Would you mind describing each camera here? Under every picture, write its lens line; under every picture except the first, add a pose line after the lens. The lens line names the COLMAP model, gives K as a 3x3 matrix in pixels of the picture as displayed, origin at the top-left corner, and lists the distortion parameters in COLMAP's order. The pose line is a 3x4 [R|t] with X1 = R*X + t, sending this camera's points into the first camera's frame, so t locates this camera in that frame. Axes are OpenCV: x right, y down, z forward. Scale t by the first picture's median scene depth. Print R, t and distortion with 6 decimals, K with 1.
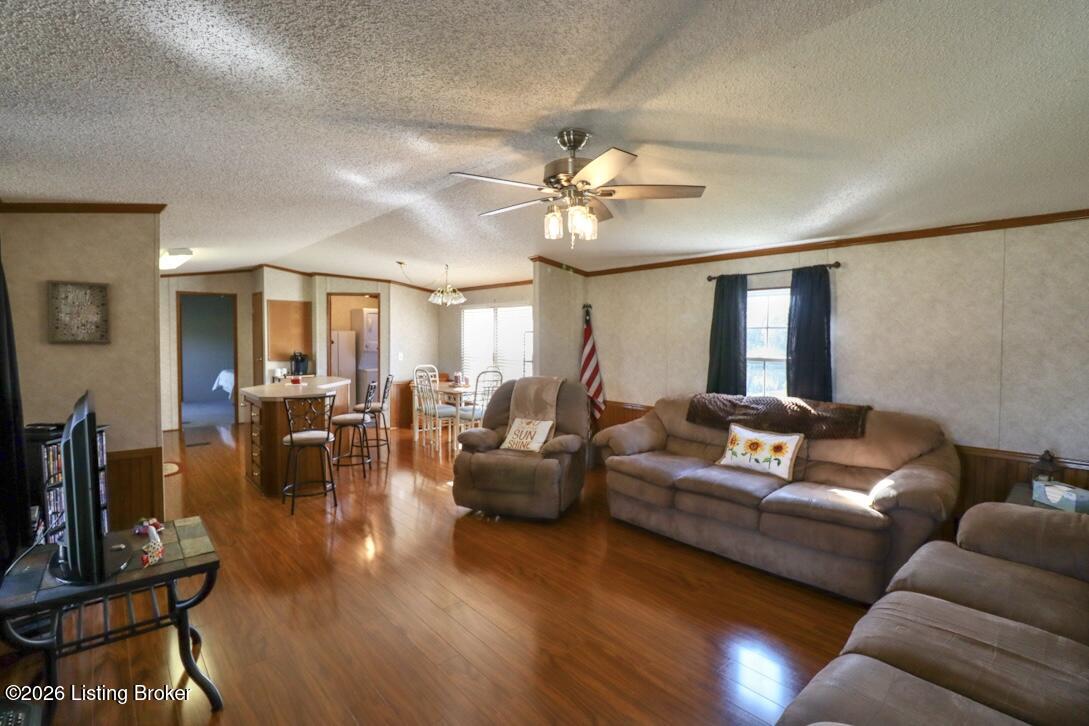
lens RADIAL K [[506.4, 0, 545.6], [0, 506.4, 353.3], [0, 0, 1]] dist [-0.013630, -0.000730]
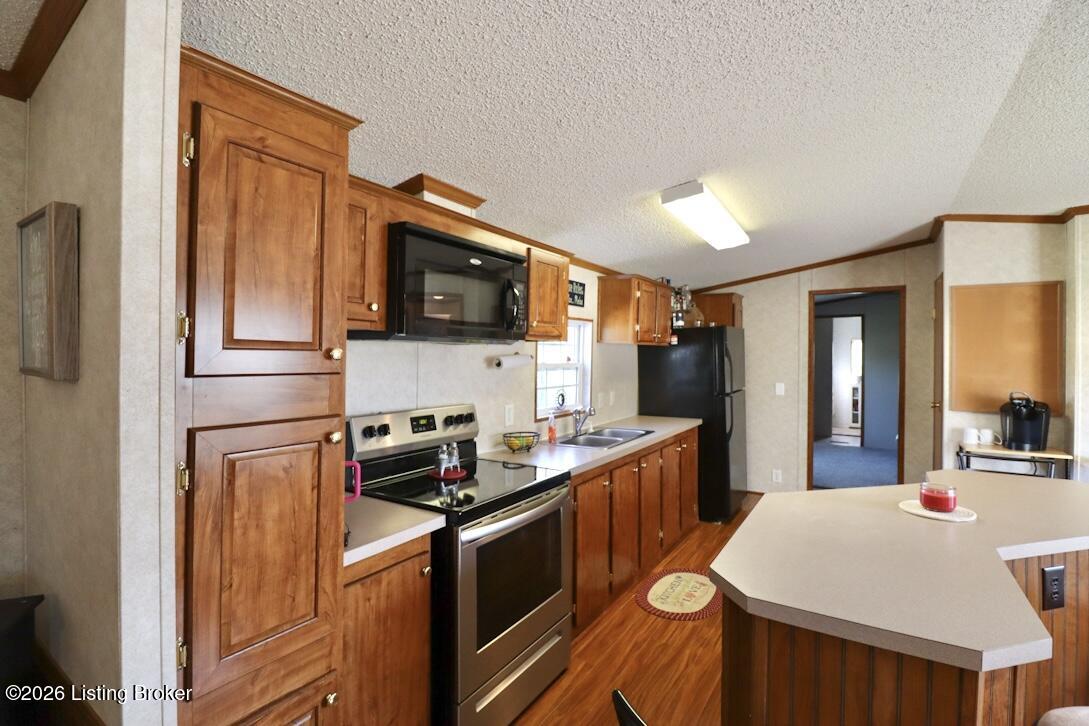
lens RADIAL K [[506.4, 0, 545.6], [0, 506.4, 353.3], [0, 0, 1]] dist [-0.013630, -0.000730]
pose [[0.268041, -0.006555, -0.963385, -0.182679], [-0.036512, 0.999189, -0.016957, -0.017264], [0.962715, 0.039720, 0.267584, 0.484580]]
